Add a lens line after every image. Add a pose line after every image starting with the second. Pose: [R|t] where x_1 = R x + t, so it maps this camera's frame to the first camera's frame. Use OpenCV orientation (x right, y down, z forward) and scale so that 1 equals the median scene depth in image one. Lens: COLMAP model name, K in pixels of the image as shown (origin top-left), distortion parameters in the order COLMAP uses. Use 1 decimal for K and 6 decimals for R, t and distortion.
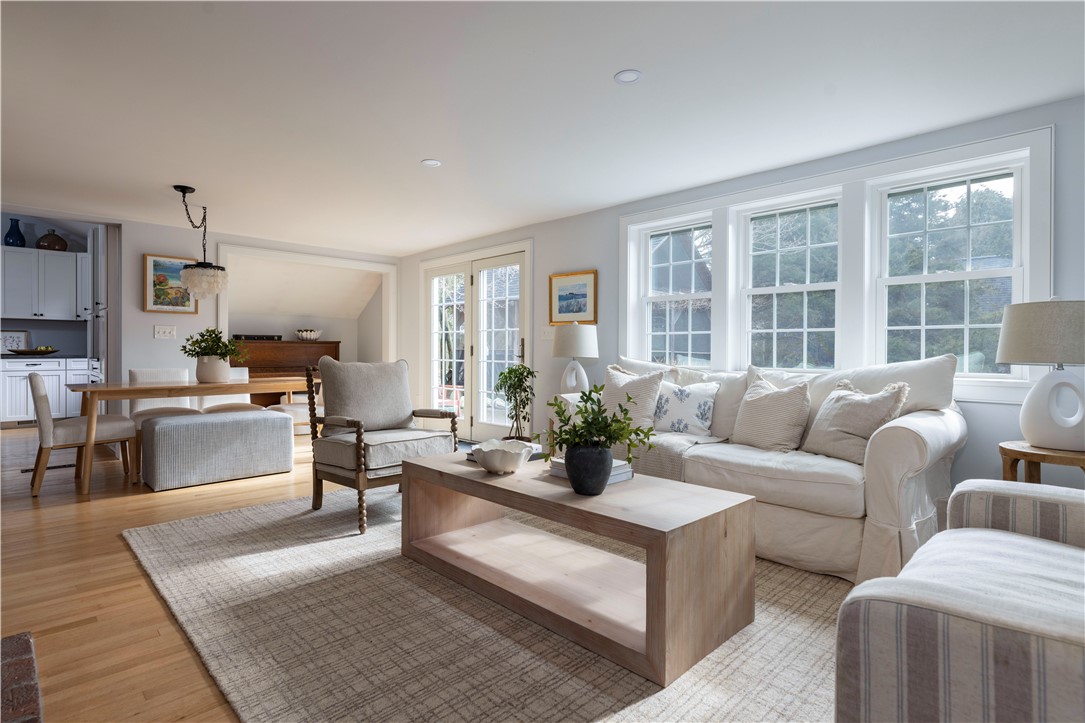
lens RADIAL K [[554.5, 0, 539.0], [0, 554.5, 357.3], [0, 0, 1]] dist [-0.003338, -0.000112]
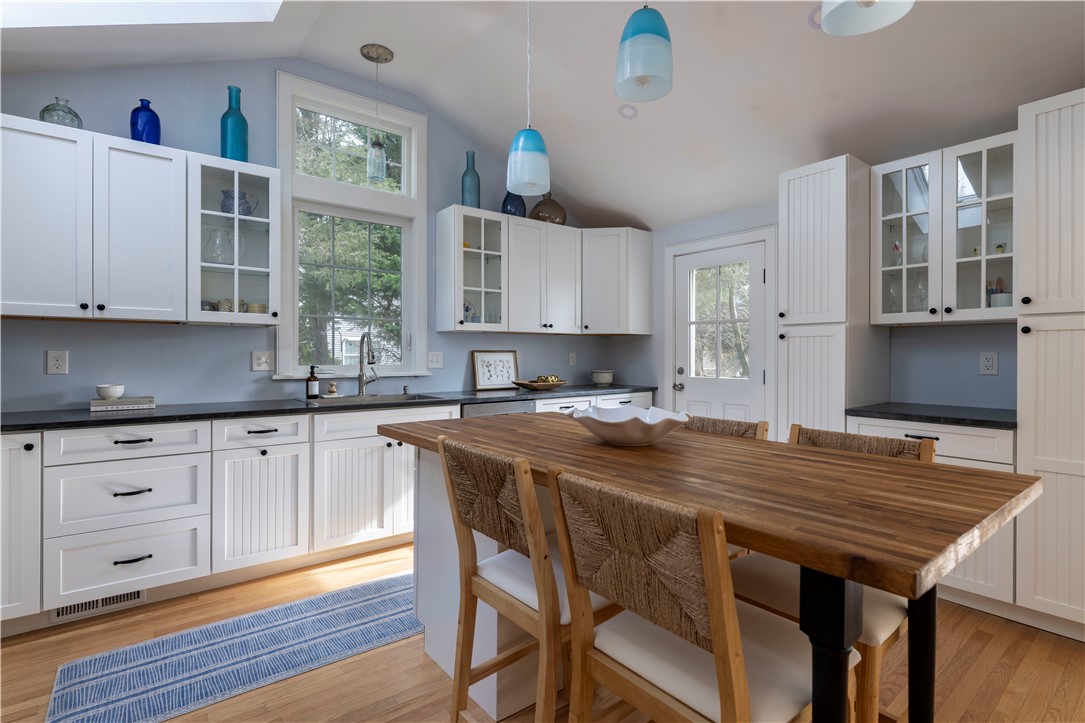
lens RADIAL K [[526.2, 0, 540.9], [0, 526.2, 357.1], [0, 0, 1]] dist [0.004424, 0.000454]
pose [[0.994657, -0.002506, -0.103202, -1.213569], [0.001720, 0.999969, -0.007702, -0.052443], [0.103218, 0.007483, 0.994631, 0.576049]]
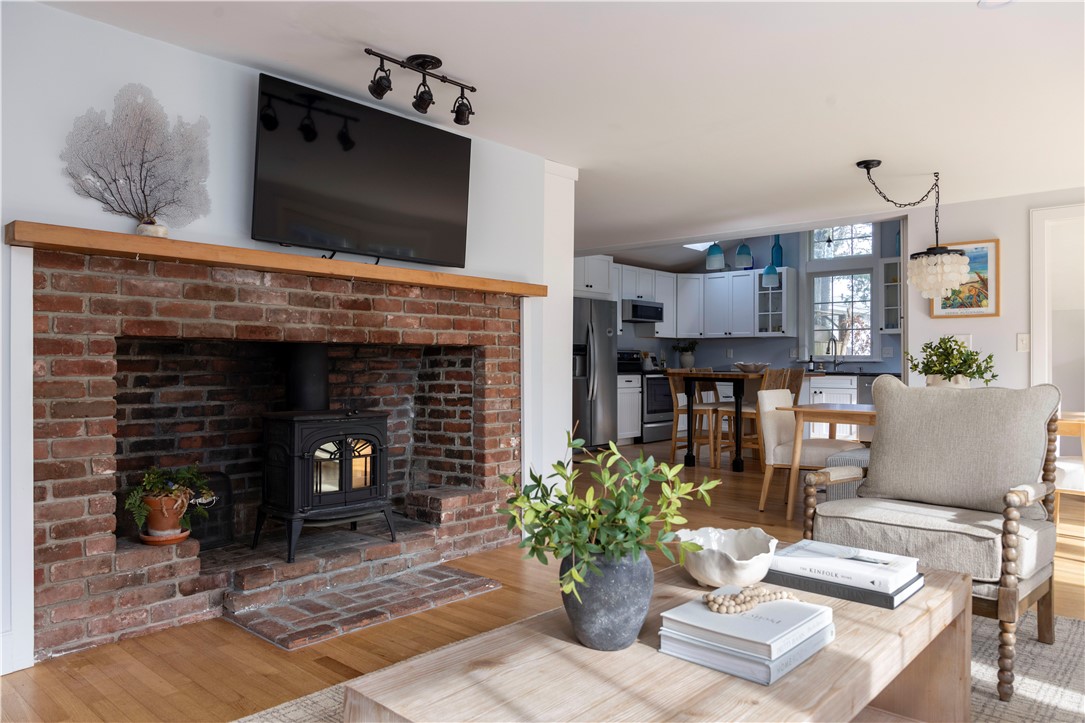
lens RADIAL K [[752.5, 0, 534.7], [0, 752.5, 356.5], [0, 0, 1]] dist [-0.013022, 0.007106]
pose [[0.062076, -0.014284, -0.997969, 0.329005], [-0.015177, 0.999768, -0.015254, -0.003017], [0.997956, 0.016093, 0.061845, 0.379565]]
